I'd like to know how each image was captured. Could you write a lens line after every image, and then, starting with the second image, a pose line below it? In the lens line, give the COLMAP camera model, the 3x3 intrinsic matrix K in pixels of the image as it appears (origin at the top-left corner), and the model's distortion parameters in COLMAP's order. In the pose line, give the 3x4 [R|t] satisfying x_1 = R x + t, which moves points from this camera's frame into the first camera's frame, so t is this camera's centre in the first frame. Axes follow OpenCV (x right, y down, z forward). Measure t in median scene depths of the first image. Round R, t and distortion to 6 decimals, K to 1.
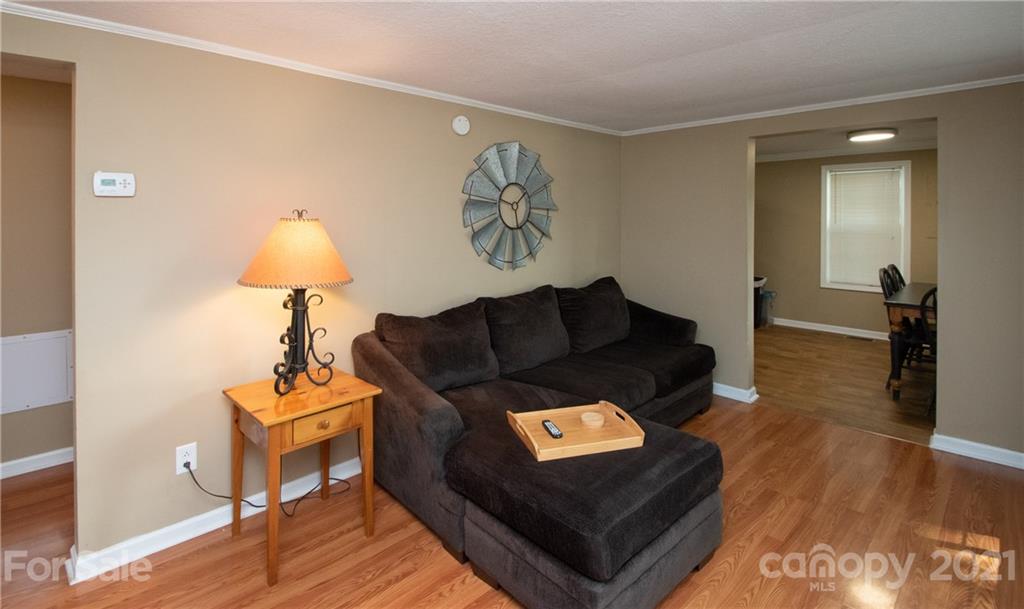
lens RADIAL K [[460.6, 0, 512.0], [0, 460.6, 304.5], [0, 0, 1]] dist [0.000612, 0.000114]
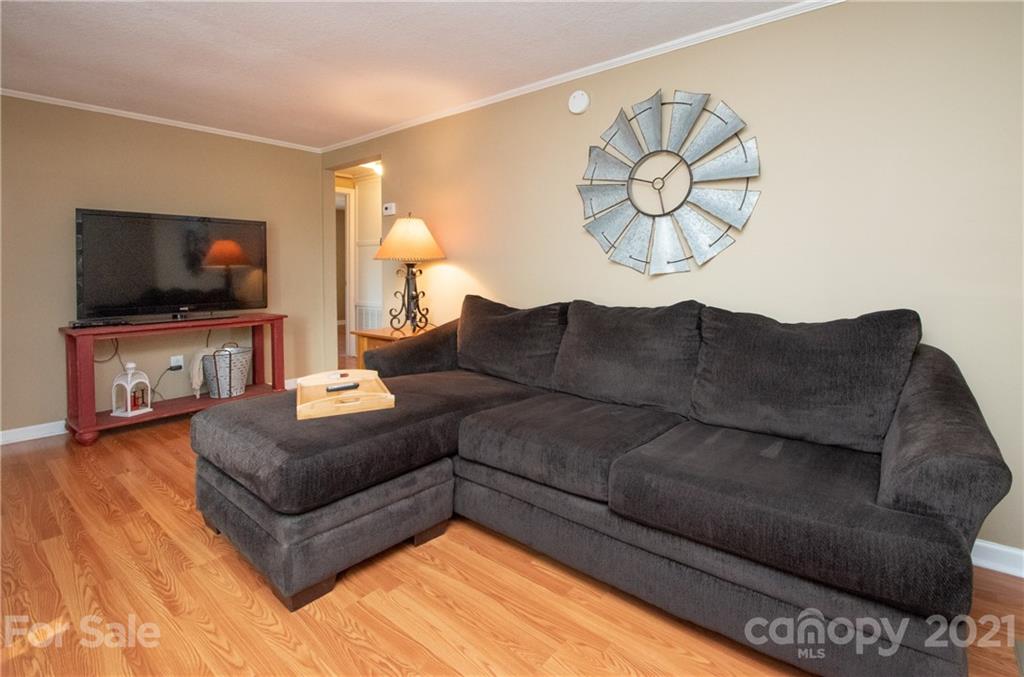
lens RADIAL K [[454.9, 0, 512.0], [0, 454.9, 338.5], [0, 0, 1]] dist [-0.000090, -0.000027]
pose [[0.155510, 0.142792, -0.977460, 0.717763], [-0.186410, 0.975962, 0.112916, -0.017519], [0.970087, 0.164648, 0.178389, 0.718029]]
